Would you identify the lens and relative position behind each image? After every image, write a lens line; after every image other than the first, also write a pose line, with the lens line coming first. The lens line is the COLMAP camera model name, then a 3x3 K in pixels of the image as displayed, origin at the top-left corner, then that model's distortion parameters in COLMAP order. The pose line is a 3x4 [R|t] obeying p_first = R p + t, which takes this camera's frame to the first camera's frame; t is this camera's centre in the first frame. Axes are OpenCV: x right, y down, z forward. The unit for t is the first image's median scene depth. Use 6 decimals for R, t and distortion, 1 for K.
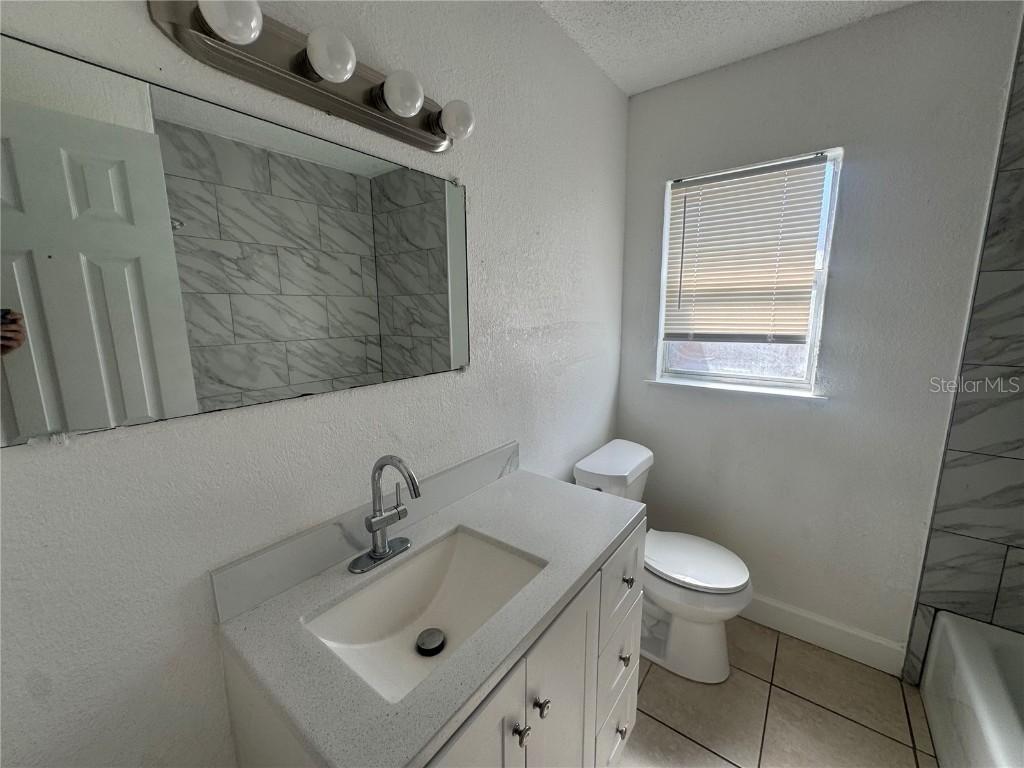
lens RADIAL K [[410.6, 0, 511.6], [0, 410.6, 386.0], [0, 0, 1]] dist [-0.001010, 0.000530]
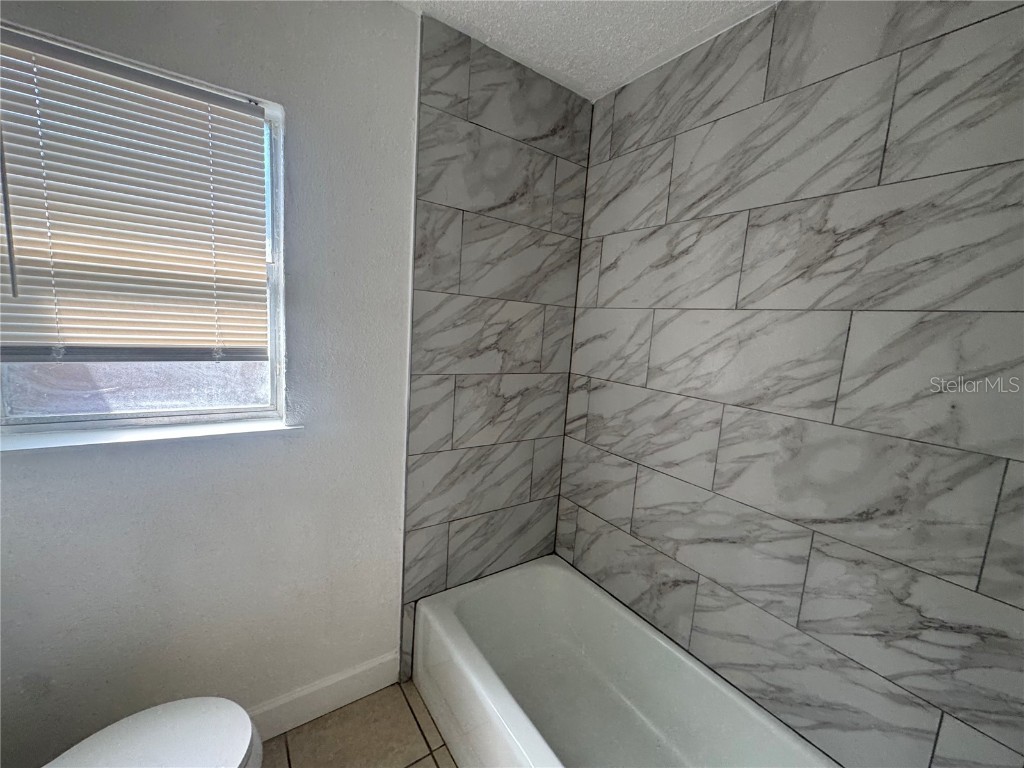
lens RADIAL K [[410.6, 0, 511.6], [0, 410.6, 386.0], [0, 0, 1]] dist [-0.001010, 0.000530]
pose [[0.309234, -0.092460, 0.946480, 0.141307], [0.118810, 0.991221, 0.058013, -0.047459], [-0.943535, 0.094512, 0.317505, 0.355243]]
